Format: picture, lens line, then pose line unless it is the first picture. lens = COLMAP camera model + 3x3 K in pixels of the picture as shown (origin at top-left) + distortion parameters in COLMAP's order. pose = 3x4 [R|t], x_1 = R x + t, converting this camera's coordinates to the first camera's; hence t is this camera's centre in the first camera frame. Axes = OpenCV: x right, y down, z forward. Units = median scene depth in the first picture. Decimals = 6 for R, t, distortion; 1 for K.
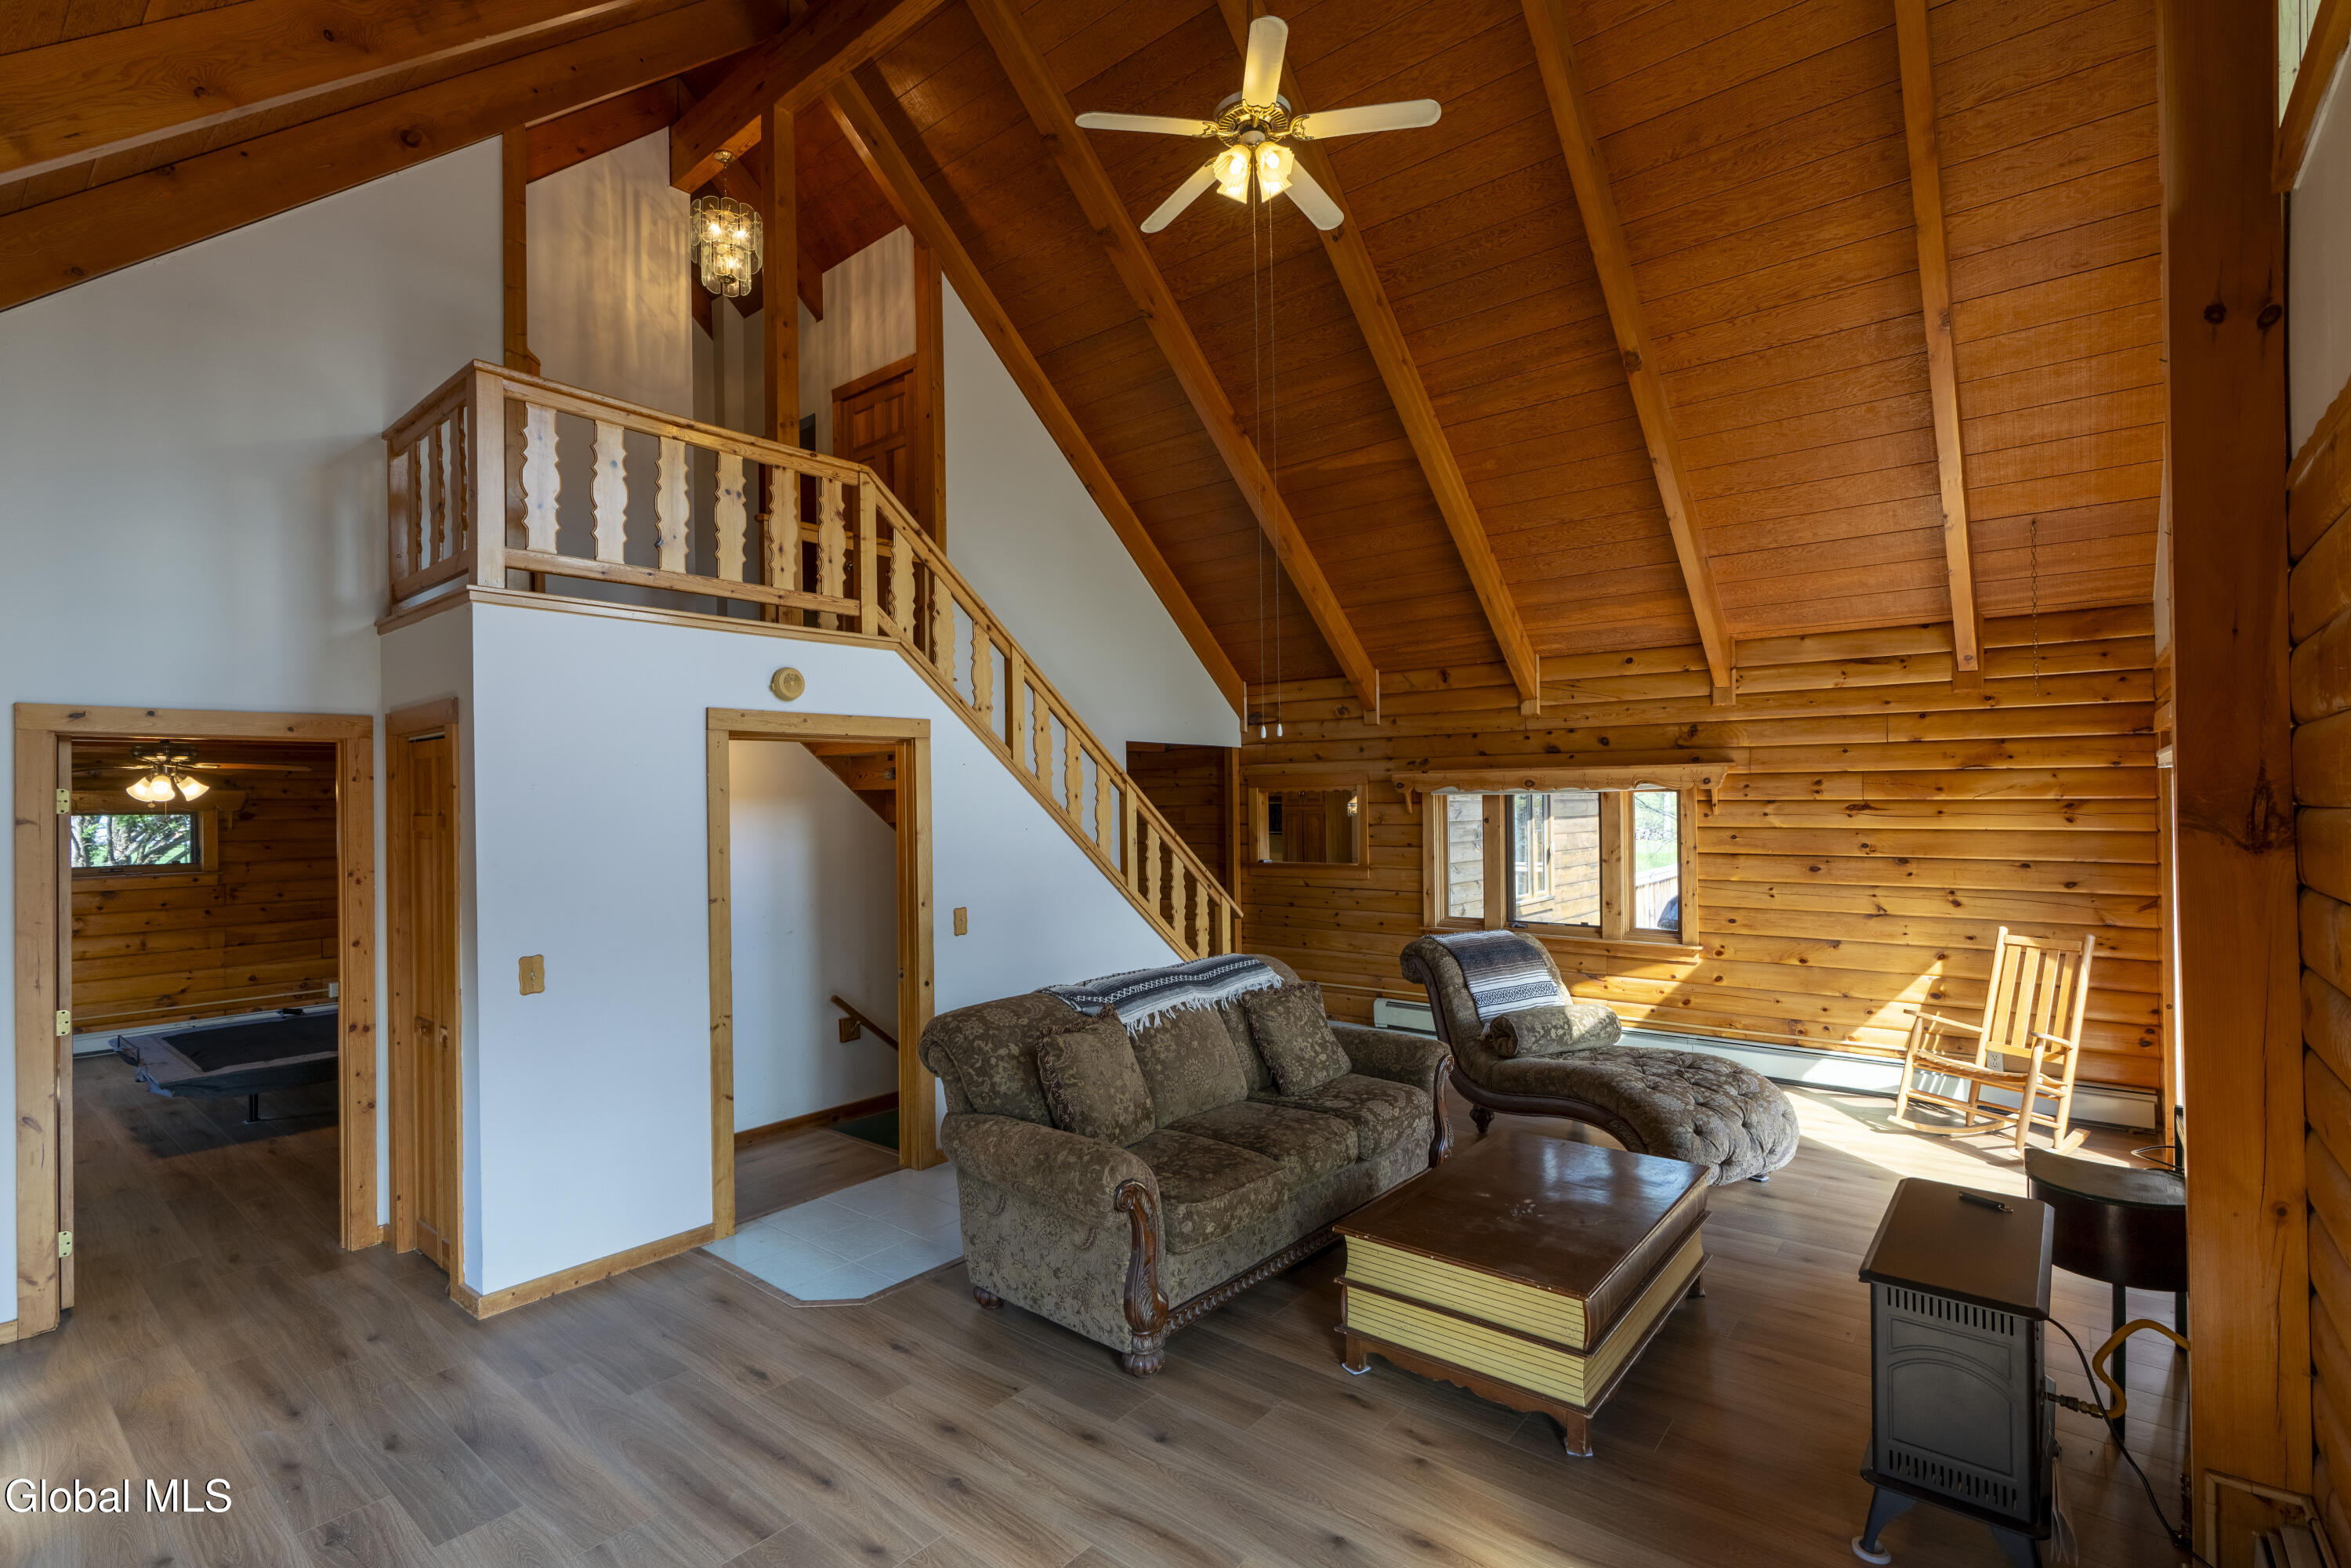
lens RADIAL K [[1099.4, 0, 1168.5], [0, 1099.4, 794.9], [0, 0, 1]] dist [-0.016506, 0.000210]
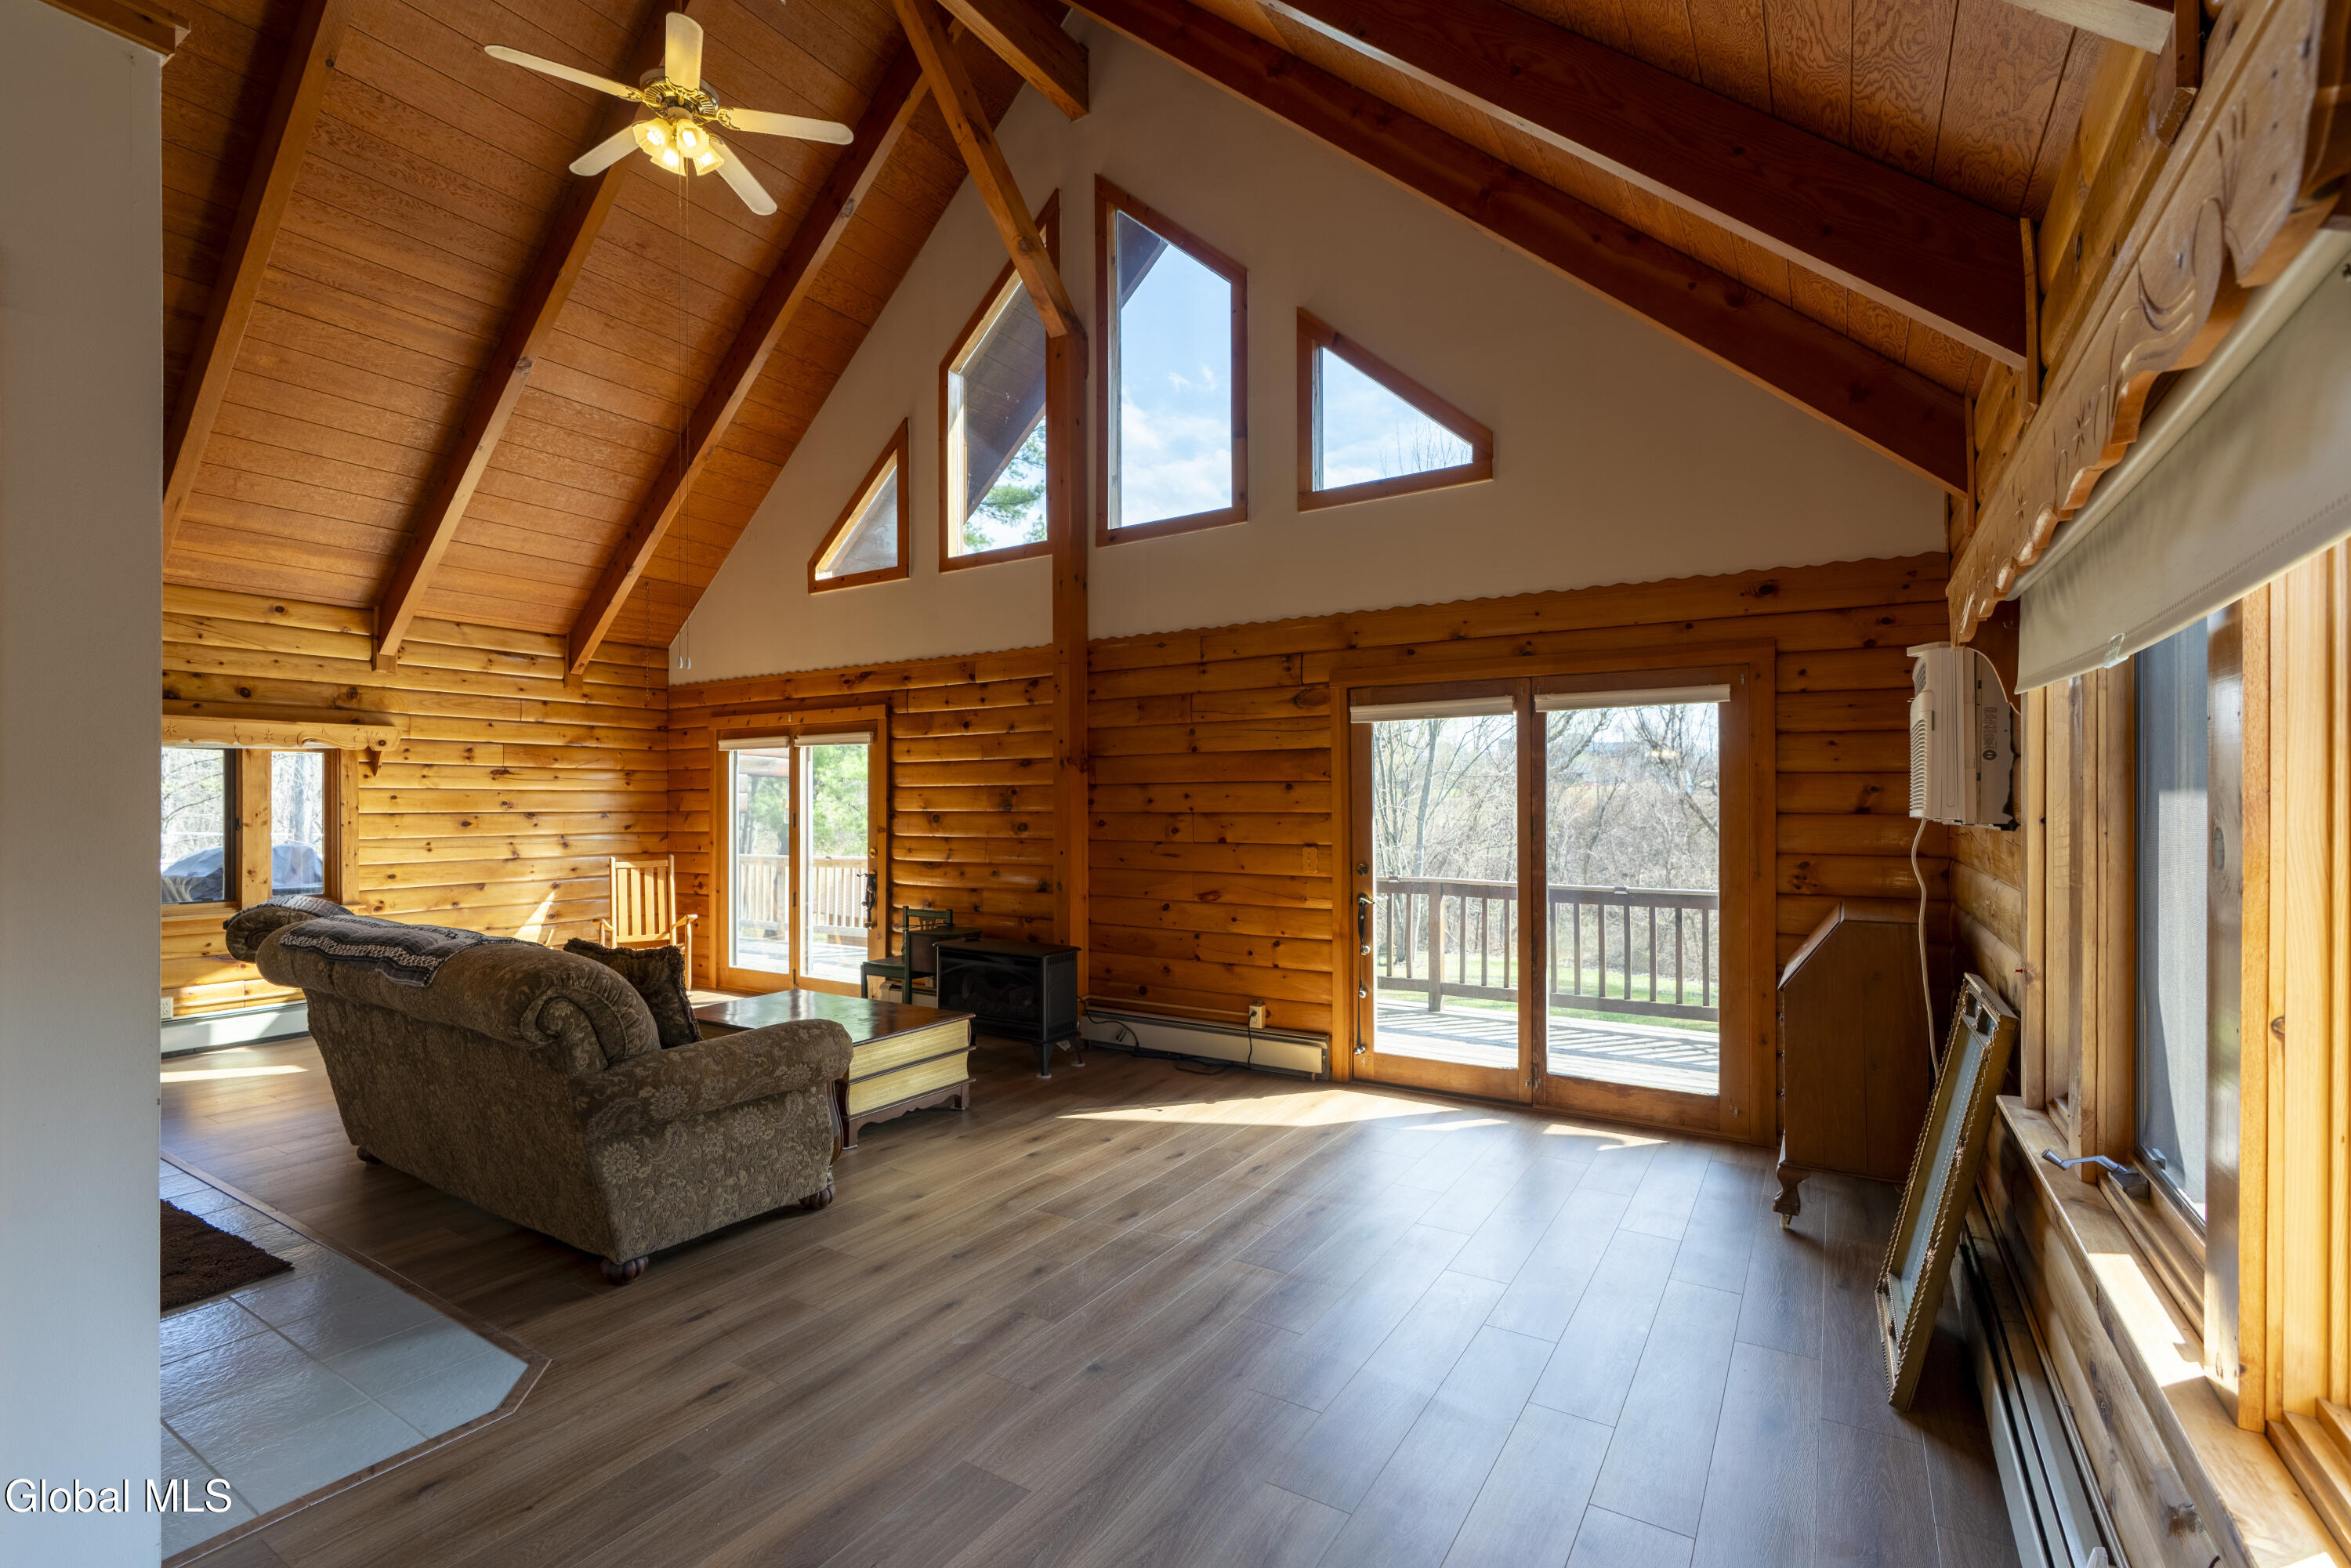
lens RADIAL K [[1052.5, 0, 1172.1], [0, 1052.5, 789.0], [0, 0, 1]] dist [-0.003260, 0.000309]
pose [[-0.124402, 0.020705, 0.992016, -0.641559], [-0.003298, 0.999768, -0.021280, 0.053611], [-0.992226, -0.005919, -0.124305, 0.407623]]
